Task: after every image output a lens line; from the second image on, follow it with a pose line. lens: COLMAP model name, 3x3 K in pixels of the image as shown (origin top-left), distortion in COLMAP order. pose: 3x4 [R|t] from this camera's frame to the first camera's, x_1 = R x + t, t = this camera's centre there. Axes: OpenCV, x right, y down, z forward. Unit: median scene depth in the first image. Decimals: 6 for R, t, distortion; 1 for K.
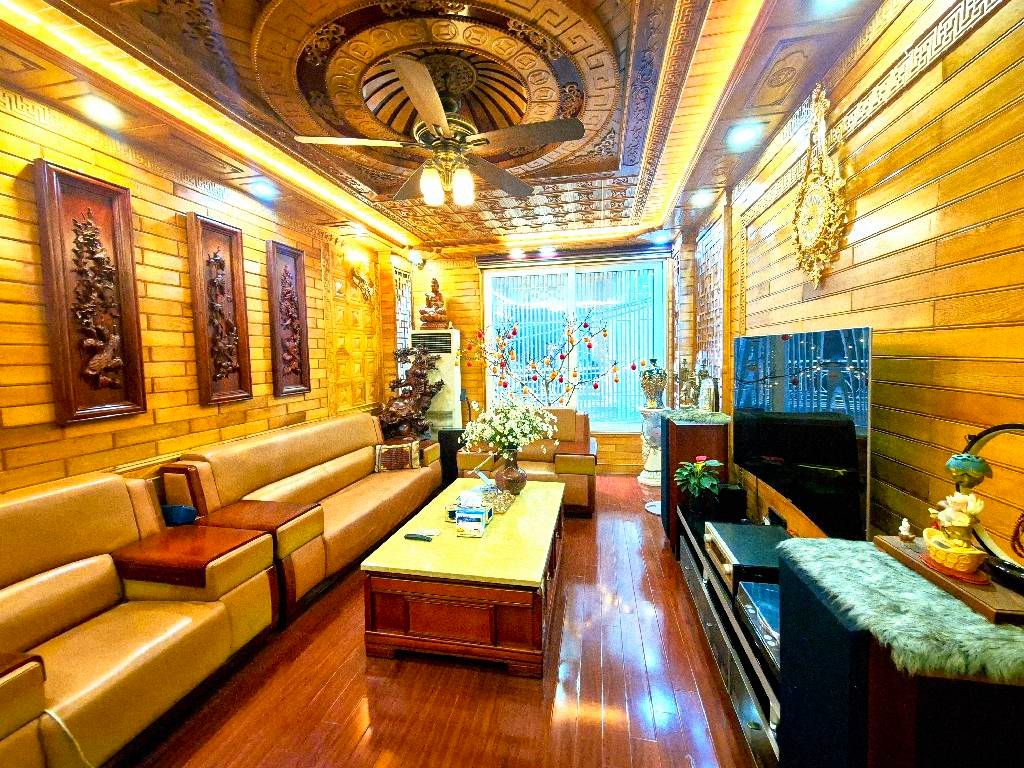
lens RADIAL K [[420.2, 0, 513.9], [0, 420.2, 382.5], [0, 0, 1]] dist [0.002542, 0.000961]
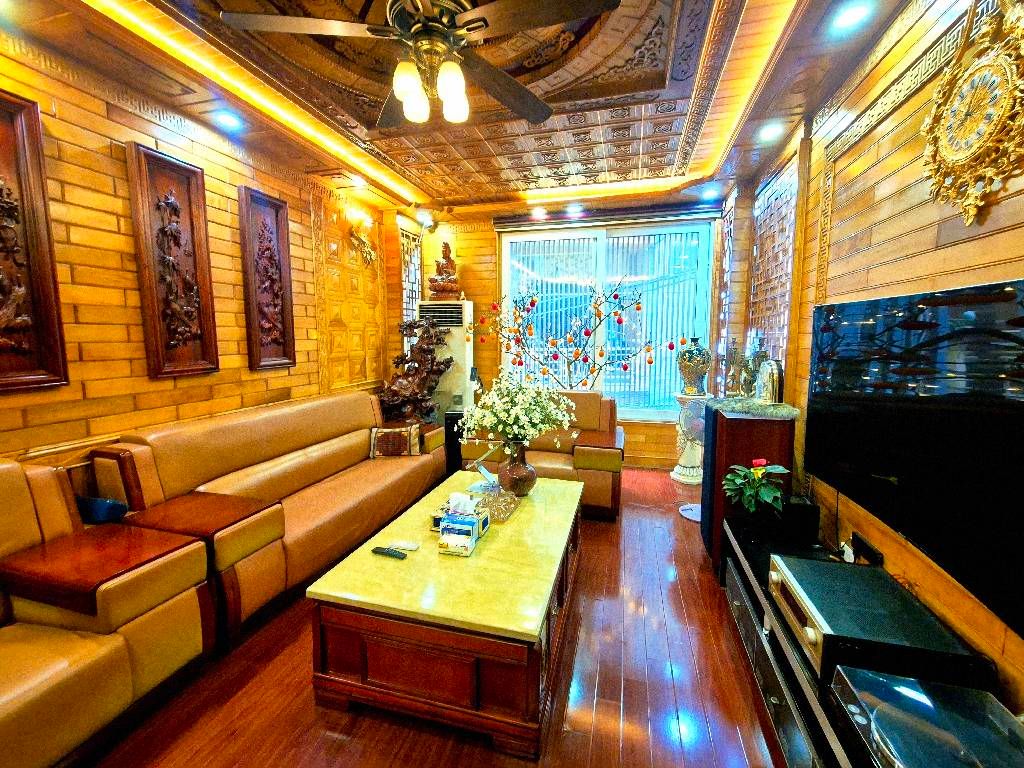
lens RADIAL K [[420.2, 0, 512.7], [0, 420.2, 380.3], [0, 0, 1]] dist [0.002542, 0.000961]
pose [[0.997314, 0.026010, -0.068467, 0.038469], [-0.023159, 0.998844, 0.042114, 0.006847], [0.069483, -0.040415, 0.996764, 0.198502]]
